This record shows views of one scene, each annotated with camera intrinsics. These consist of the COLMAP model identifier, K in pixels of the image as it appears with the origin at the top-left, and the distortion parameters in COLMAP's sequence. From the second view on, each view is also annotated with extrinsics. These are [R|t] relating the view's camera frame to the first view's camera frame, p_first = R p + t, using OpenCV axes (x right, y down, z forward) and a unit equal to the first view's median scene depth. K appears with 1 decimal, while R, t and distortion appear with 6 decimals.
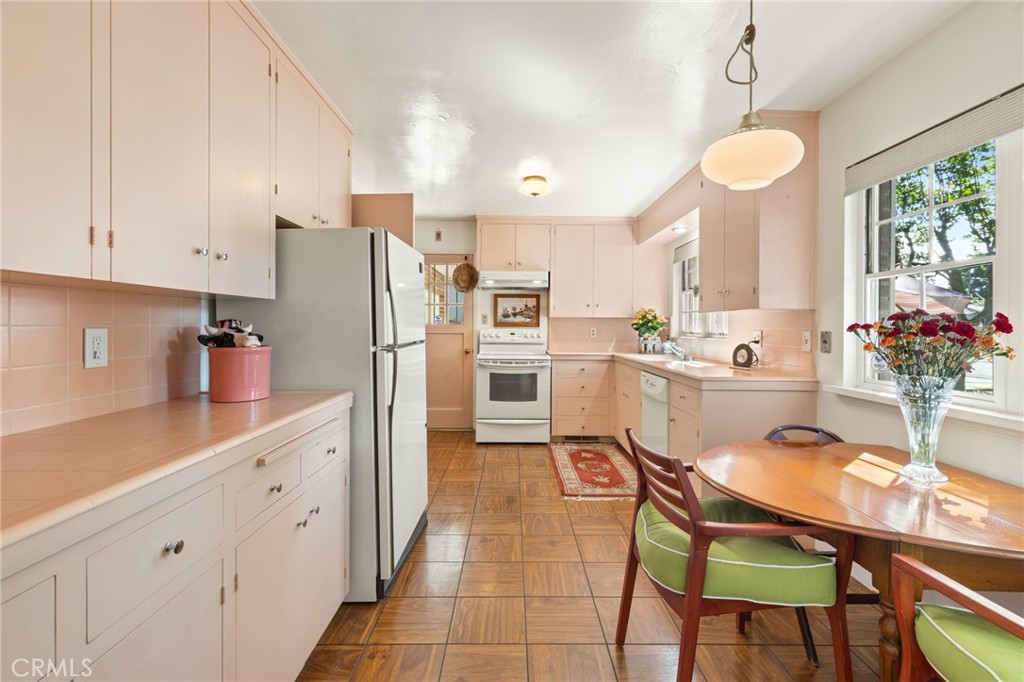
lens RADIAL K [[463.8, 0, 512.9], [0, 463.8, 333.4], [0, 0, 1]] dist [0.002085, -0.002952]
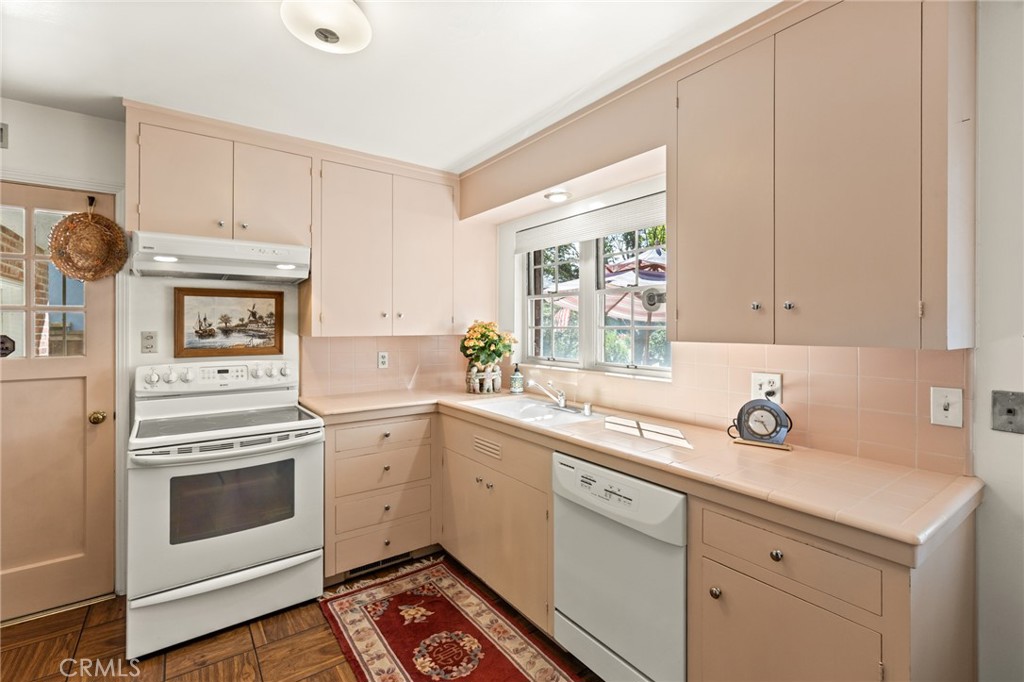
lens RADIAL K [[463.8, 0, 518.6], [0, 463.8, 327.6], [0, 0, 1]] dist [0.002085, -0.002952]
pose [[0.805169, -0.006109, 0.593015, -0.040811], [0.012439, 0.999901, -0.006588, -0.039350], [-0.592916, 0.012681, 0.805165, 0.447571]]
